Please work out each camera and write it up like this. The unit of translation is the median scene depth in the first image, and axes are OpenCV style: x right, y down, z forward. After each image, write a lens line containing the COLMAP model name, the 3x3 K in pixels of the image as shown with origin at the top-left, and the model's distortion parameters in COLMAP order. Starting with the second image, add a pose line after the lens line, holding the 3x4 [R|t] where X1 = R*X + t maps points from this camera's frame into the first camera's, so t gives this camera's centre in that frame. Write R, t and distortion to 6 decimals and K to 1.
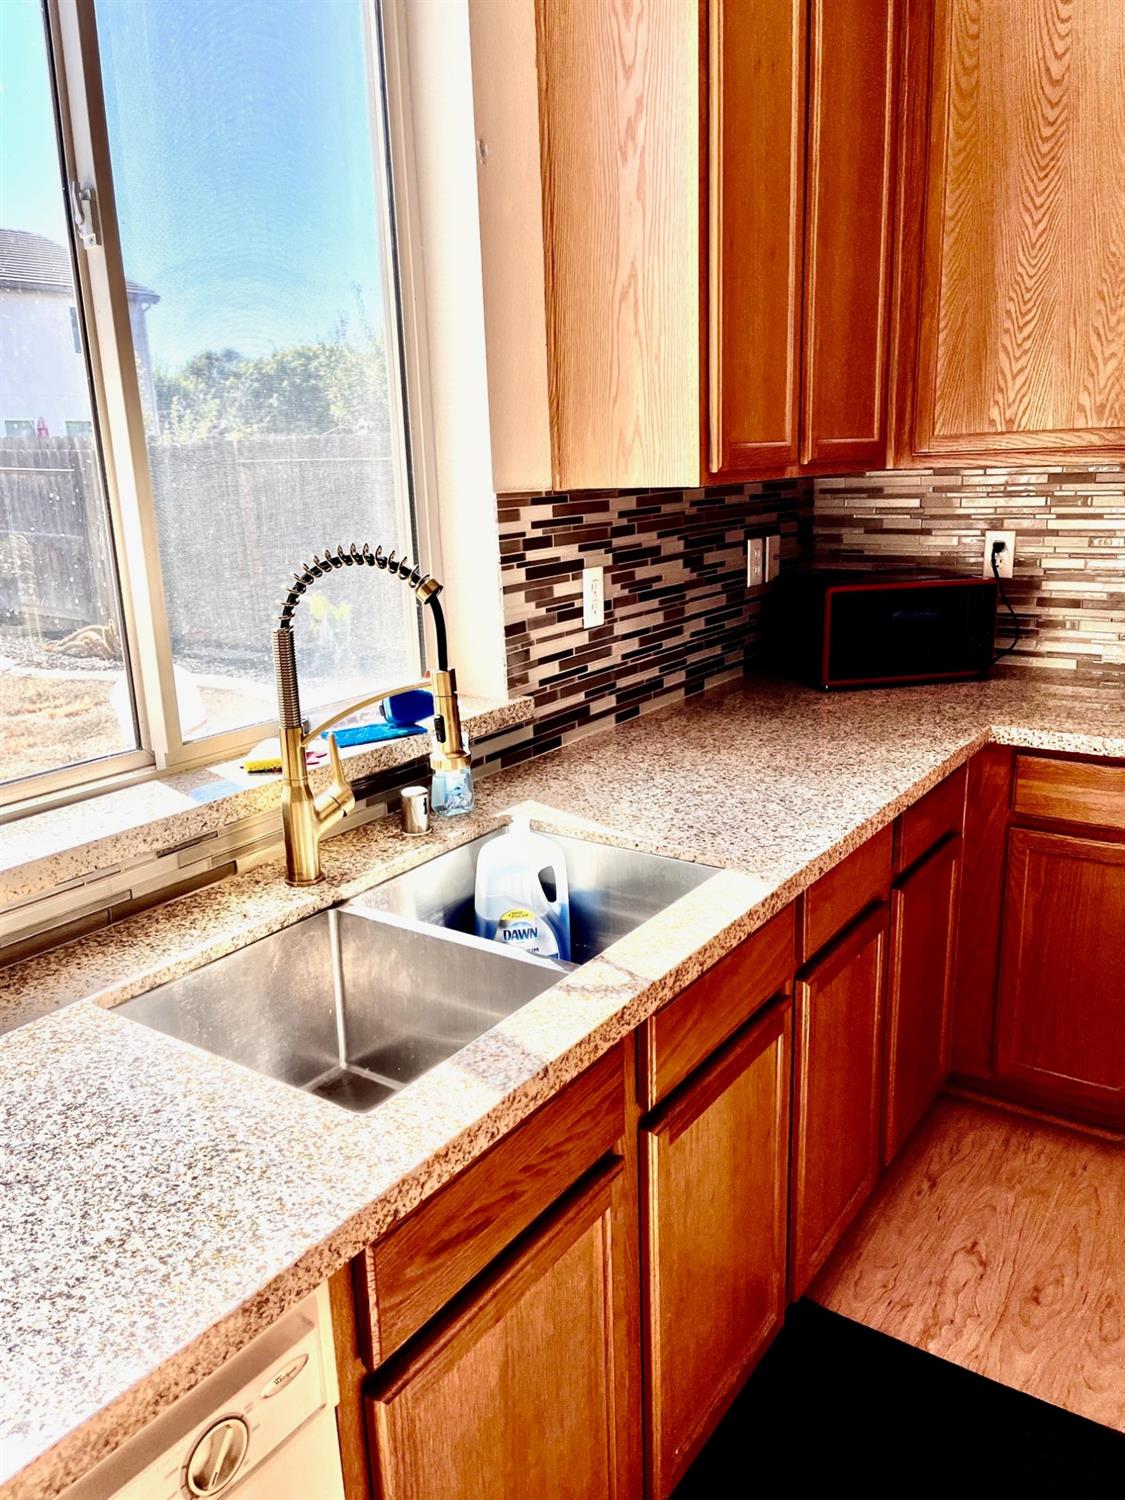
lens RADIAL K [[1132.6, 0, 562.2], [0, 1132.6, 754.8], [0, 0, 1]] dist [0.044882, -0.064314]
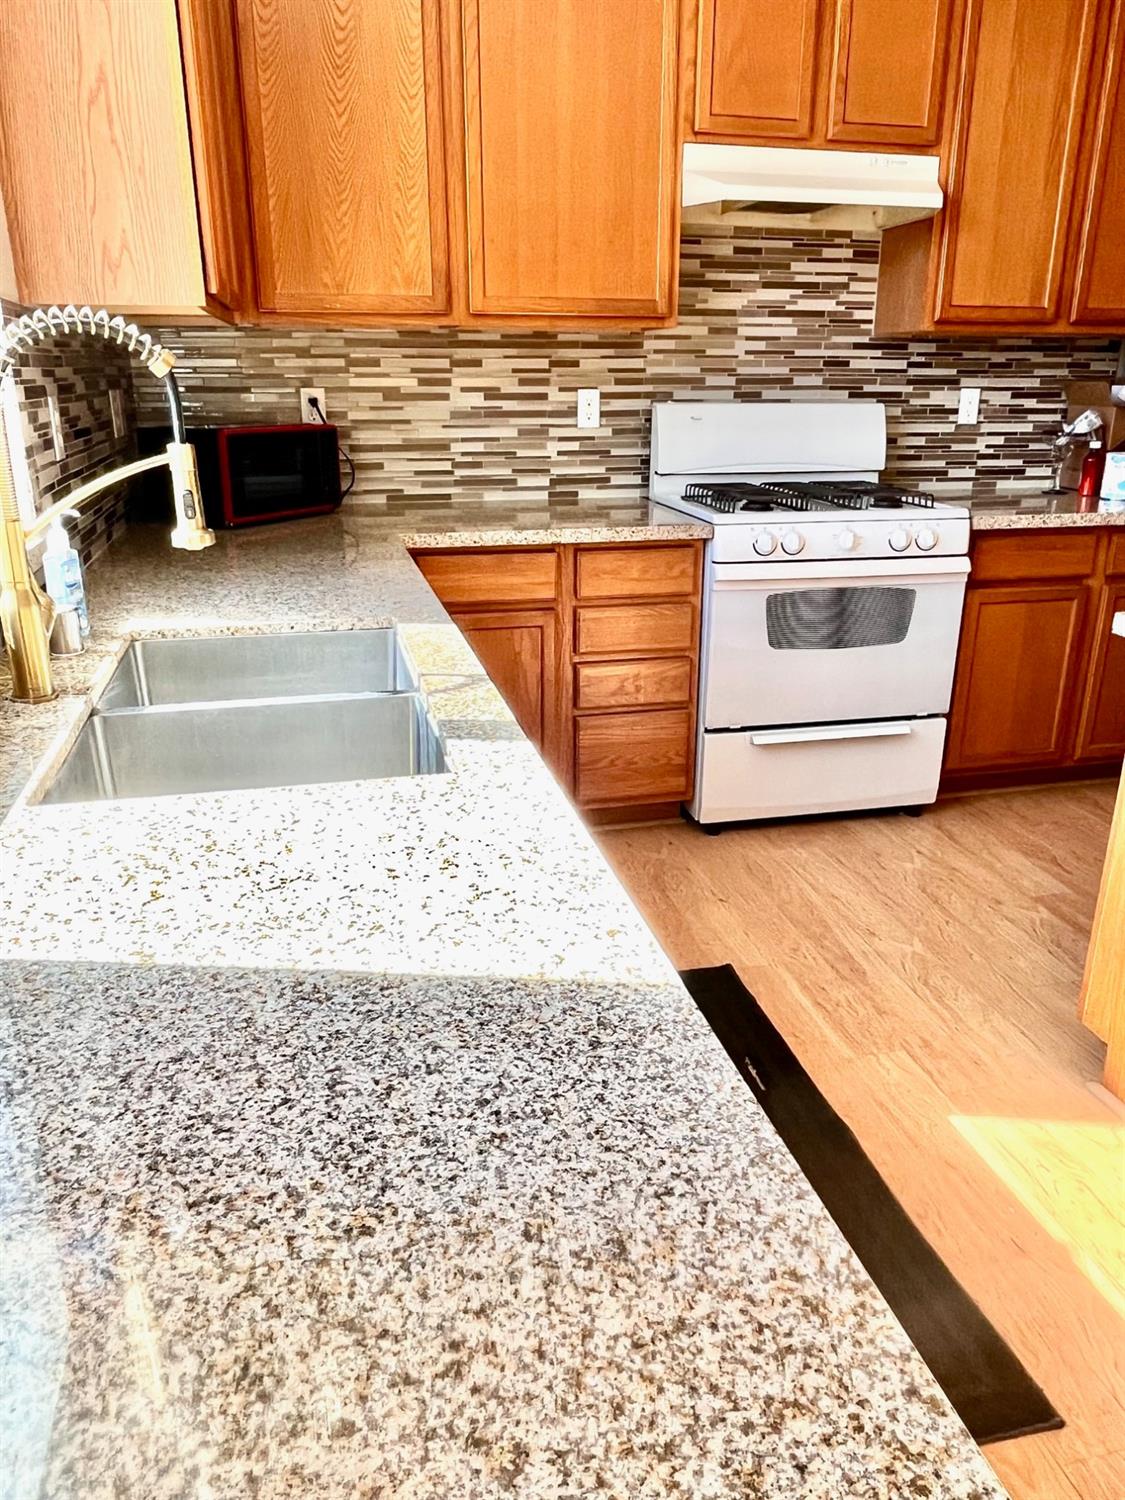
lens RADIAL K [[1088.1, 0, 566.3], [0, 1088.1, 748.2], [0, 0, 1]] dist [0.006929, -0.006728]
pose [[0.657462, -0.212968, 0.722764, -0.398141], [0.168049, 0.976509, 0.134869, 0.070093], [-0.734508, 0.032788, 0.677807, 0.069977]]
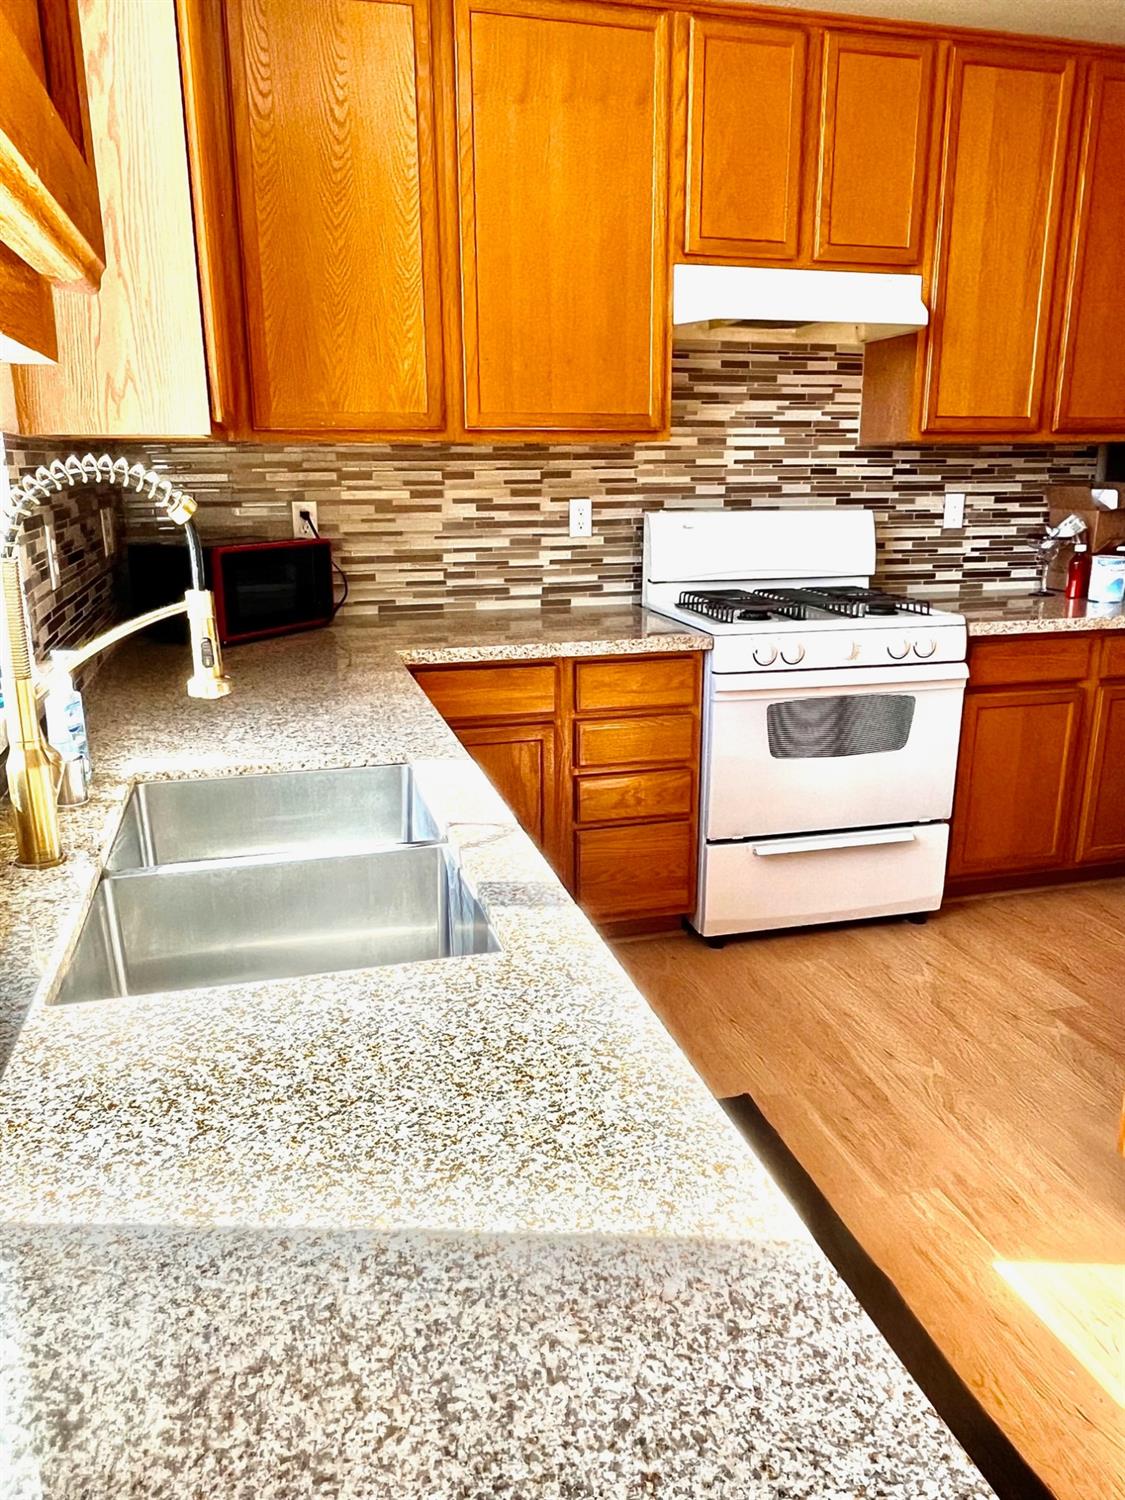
lens RADIAL K [[1088.1, 0, 561.3], [0, 1088.1, 750.4], [0, 0, 1]] dist [0.006929, -0.006728]
pose [[0.635242, -0.168790, 0.753643, -0.394241], [0.179454, 0.981376, 0.068534, 0.029034], [-0.751175, 0.091708, 0.653702, 0.116275]]
